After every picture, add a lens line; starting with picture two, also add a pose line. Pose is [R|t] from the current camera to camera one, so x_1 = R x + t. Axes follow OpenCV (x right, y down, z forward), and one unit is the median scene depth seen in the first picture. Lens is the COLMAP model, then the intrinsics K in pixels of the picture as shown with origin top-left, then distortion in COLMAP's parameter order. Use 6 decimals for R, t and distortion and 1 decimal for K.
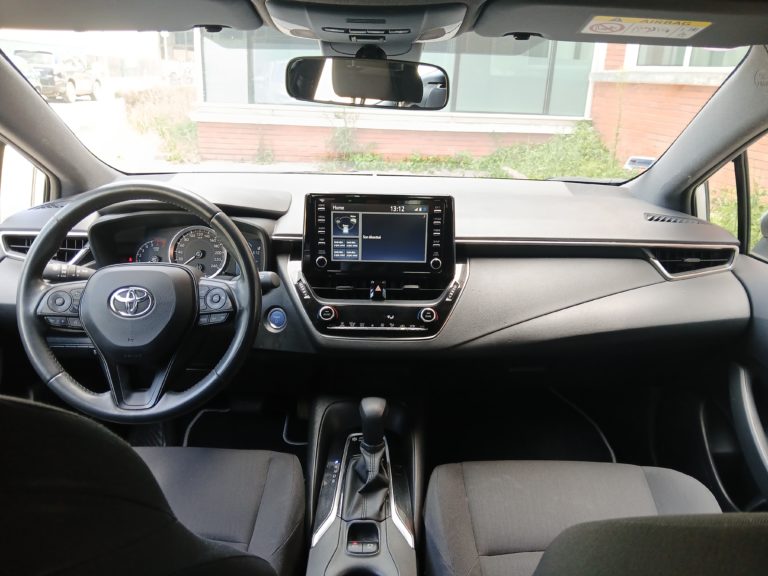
lens RADIAL K [[593.2, 0, 390.1], [0, 593.2, 286.5], [0, 0, 1]] dist [0.042663, -0.105791]
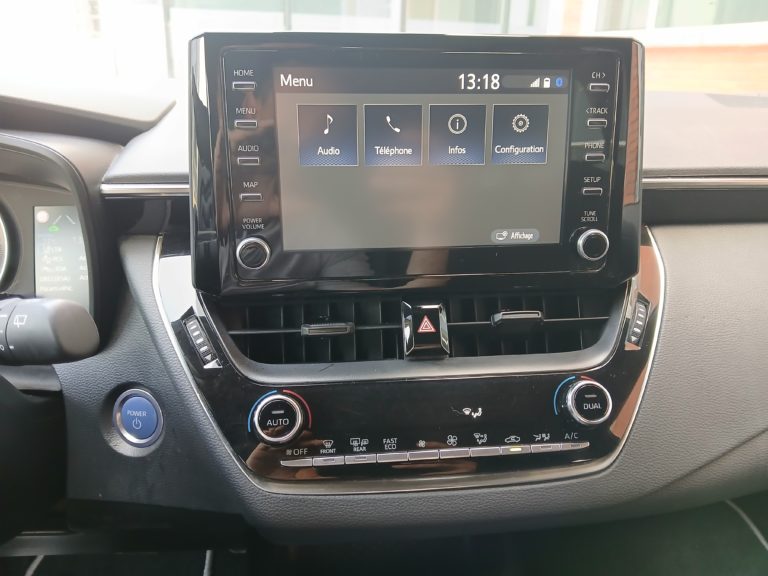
lens RADIAL K [[593.2, 0, 383.1], [0, 593.2, 290.7], [0, 0, 1]] dist [0.042663, -0.105791]
pose [[0.995632, -0.048395, 0.079841, -0.072321], [0.046800, 0.998668, 0.021728, -0.025515], [-0.080787, -0.017897, 0.996571, 0.676237]]
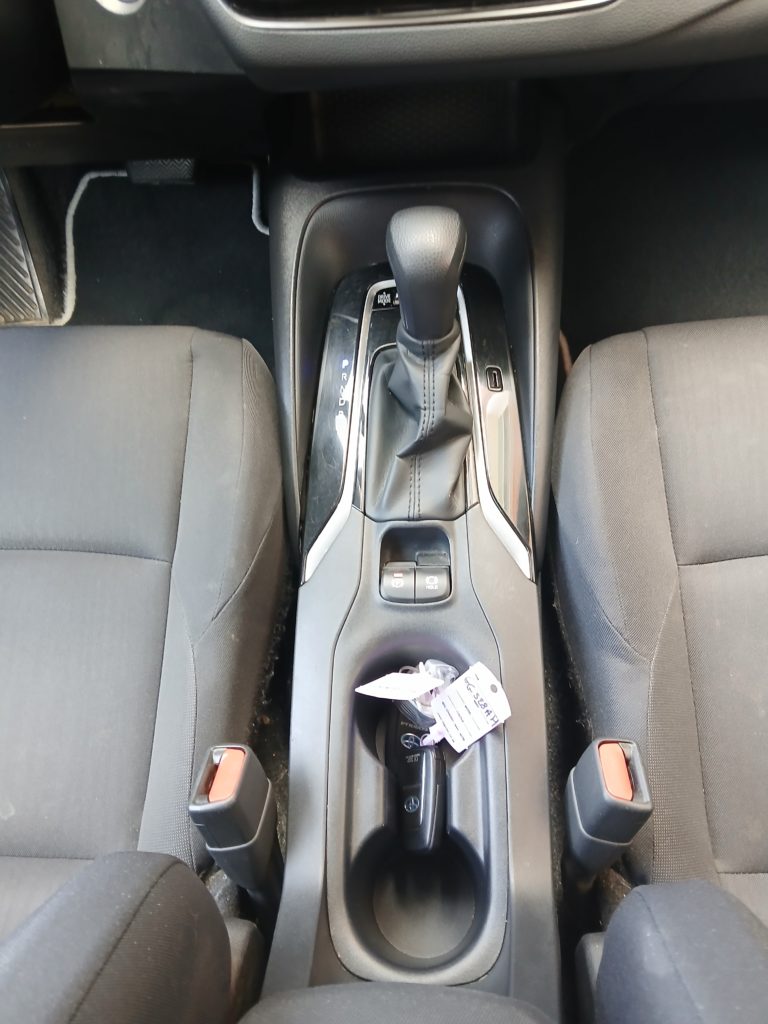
lens RADIAL K [[790.9, 0, 384.5], [0, 790.9, 502.6], [0, 0, 1]] dist [0.042663, -0.105791]
pose [[0.993671, -0.022142, -0.110123, -0.002863], [0.088953, 0.753770, 0.651090, 0.009295], [0.068591, -0.656766, 0.750969, 0.526178]]
